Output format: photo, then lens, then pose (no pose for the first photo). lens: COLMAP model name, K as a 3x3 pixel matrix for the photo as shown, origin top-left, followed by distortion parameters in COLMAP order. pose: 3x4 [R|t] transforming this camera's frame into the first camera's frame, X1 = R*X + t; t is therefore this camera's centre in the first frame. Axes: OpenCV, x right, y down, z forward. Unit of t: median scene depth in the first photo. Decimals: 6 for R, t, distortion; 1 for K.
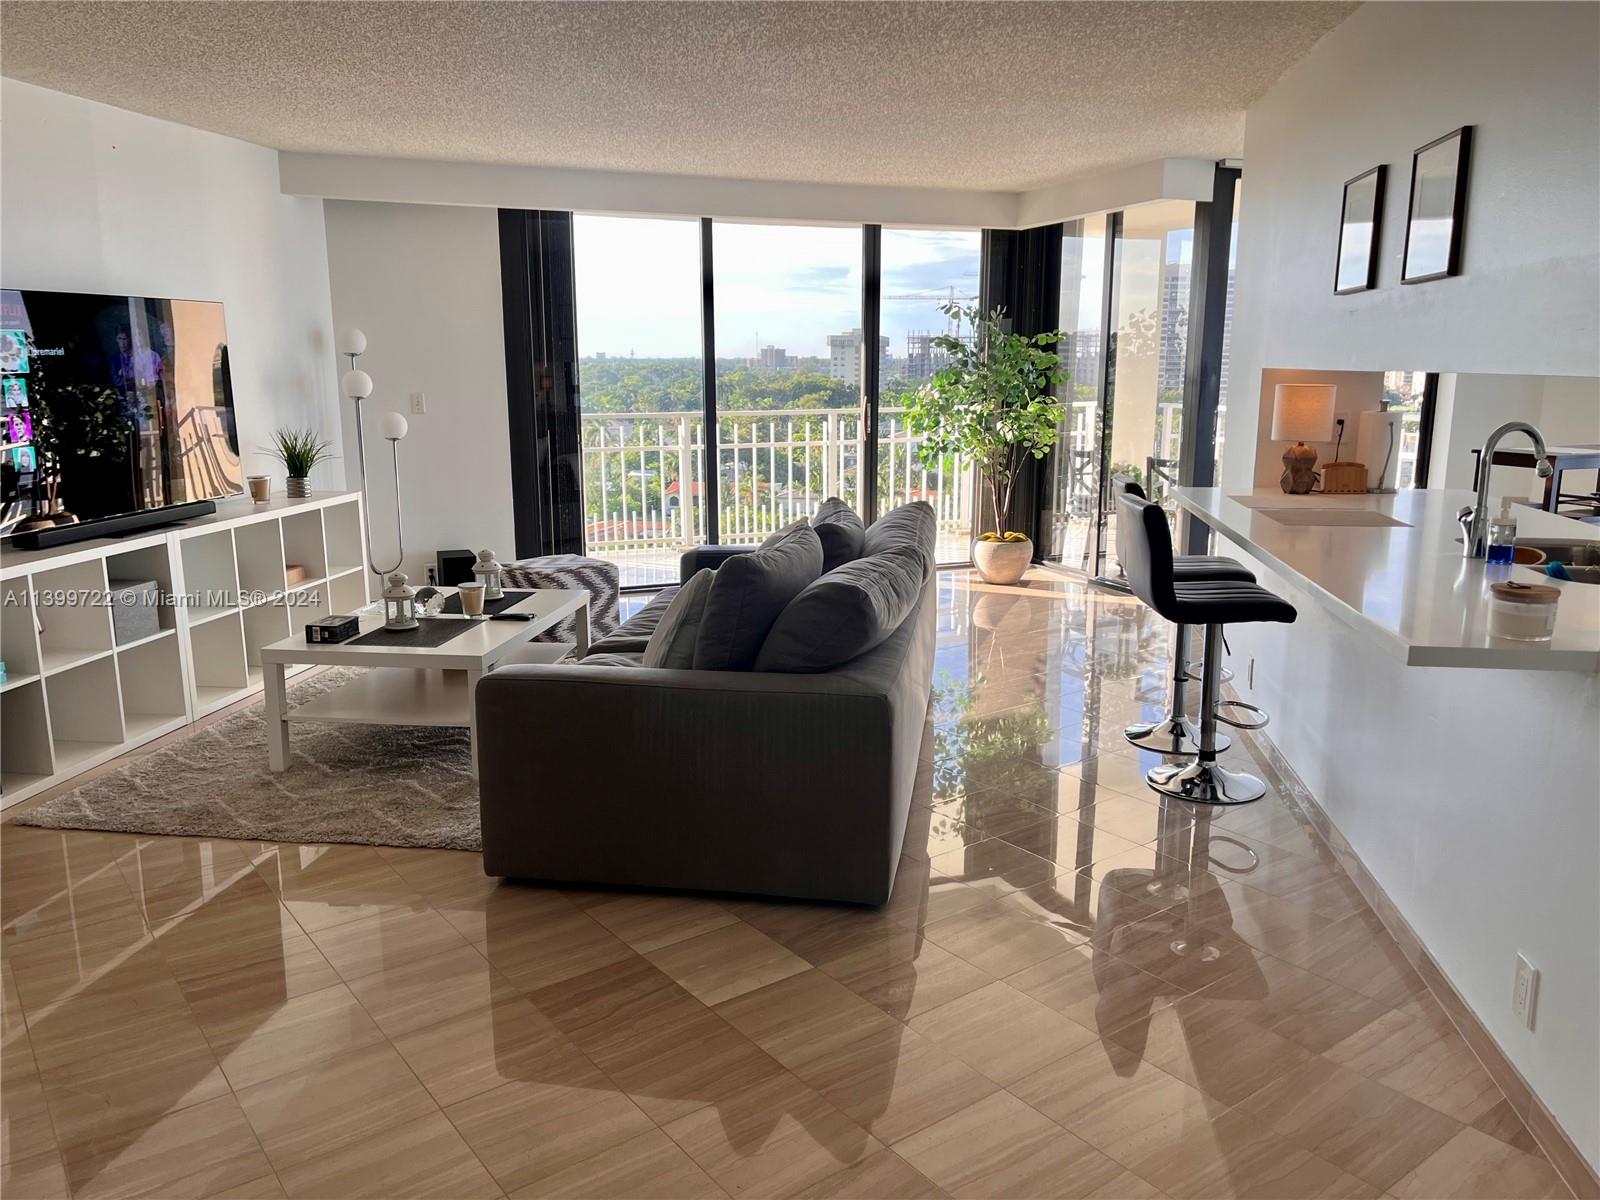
lens RADIAL K [[1200.8, 0, 801.3], [0, 1200.8, 601.4], [0, 0, 1]] dist [0.007016, 0.000212]
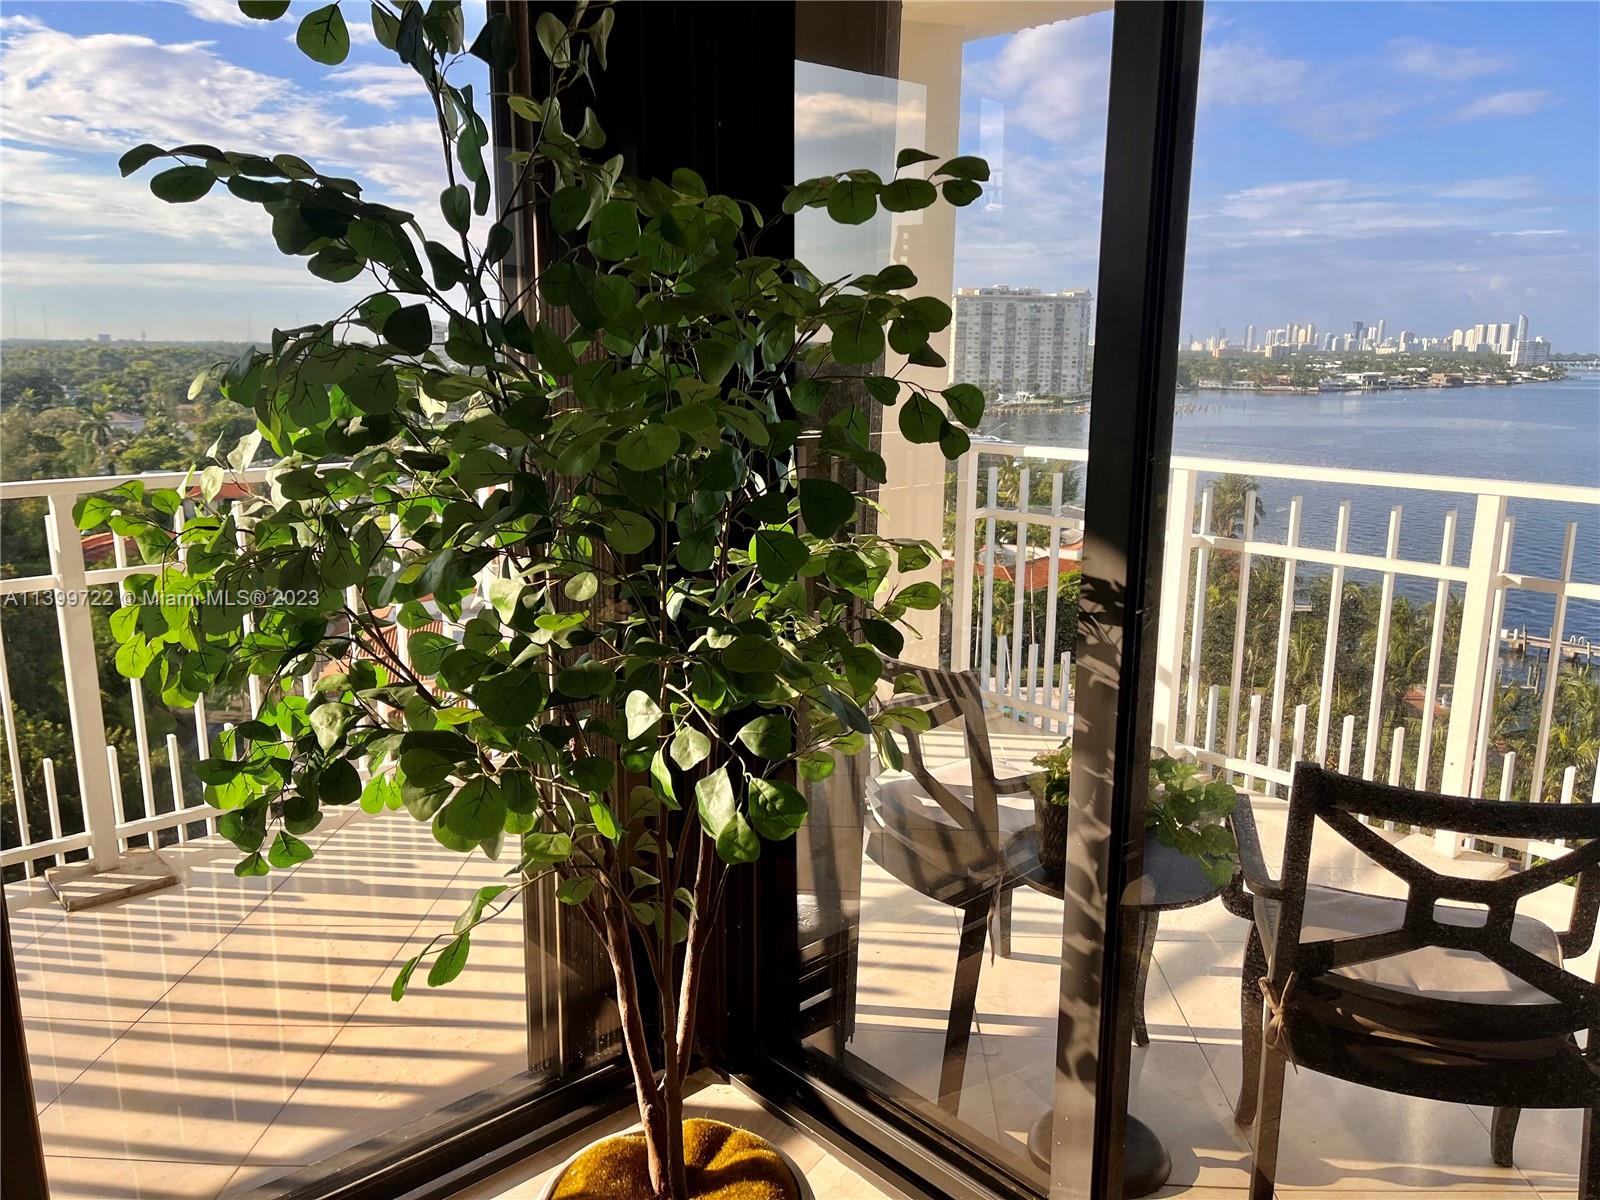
lens RADIAL K [[1200.8, 0, 801.6], [0, 1200.8, 599.4], [0, 0, 1]] dist [0.007016, 0.000212]
pose [[0.938555, -0.063295, 0.339276, 0.126519], [0.060311, 0.997992, 0.019344, -0.157469], [-0.339819, 0.002307, 0.940488, 0.809563]]
